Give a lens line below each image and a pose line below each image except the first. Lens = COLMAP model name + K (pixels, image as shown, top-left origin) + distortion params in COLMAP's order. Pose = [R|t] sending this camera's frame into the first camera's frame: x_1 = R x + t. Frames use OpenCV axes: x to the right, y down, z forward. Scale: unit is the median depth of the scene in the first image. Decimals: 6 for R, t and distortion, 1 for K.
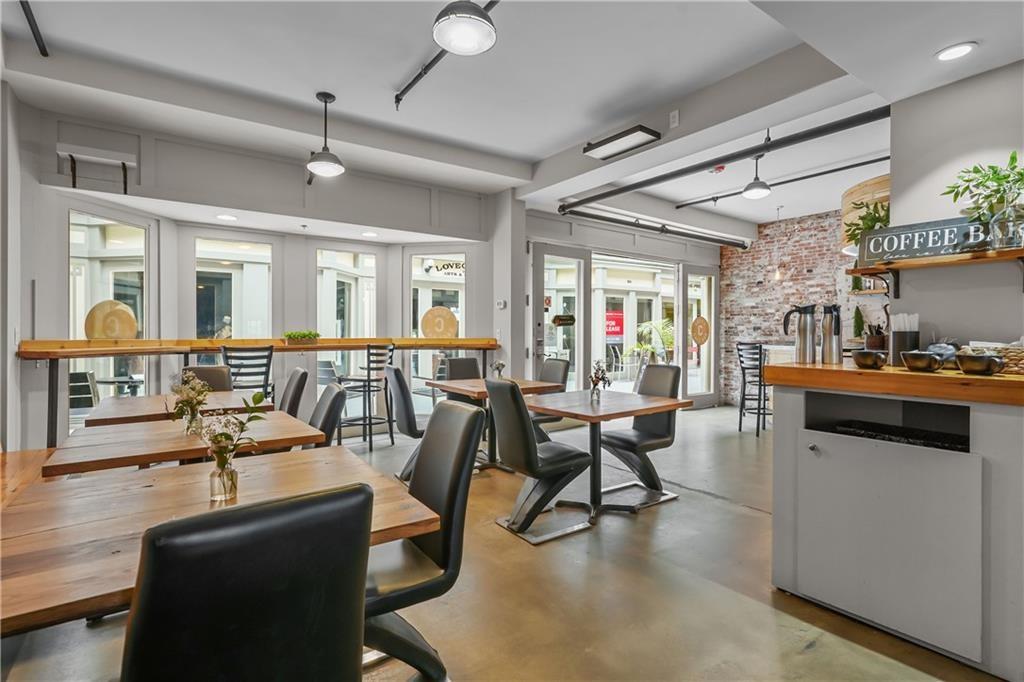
lens RADIAL K [[497.6, 0, 514.0], [0, 497.6, 331.3], [0, 0, 1]] dist [0.000500, 0.000119]
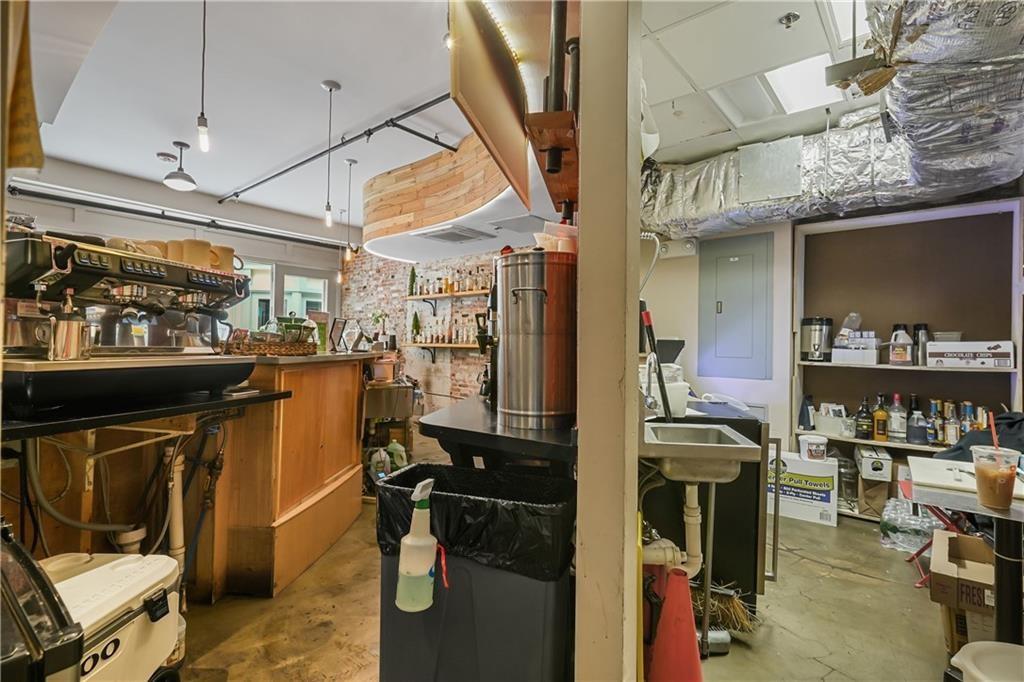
lens RADIAL K [[497.6, 0, 514.0], [0, 497.6, 331.3], [0, 0, 1]] dist [0.000500, 0.000119]
pose [[0.968965, 0.020167, 0.246372, 0.555503], [-0.014488, 0.999586, -0.024842, 0.012473], [-0.246772, 0.020502, 0.968857, -0.051388]]
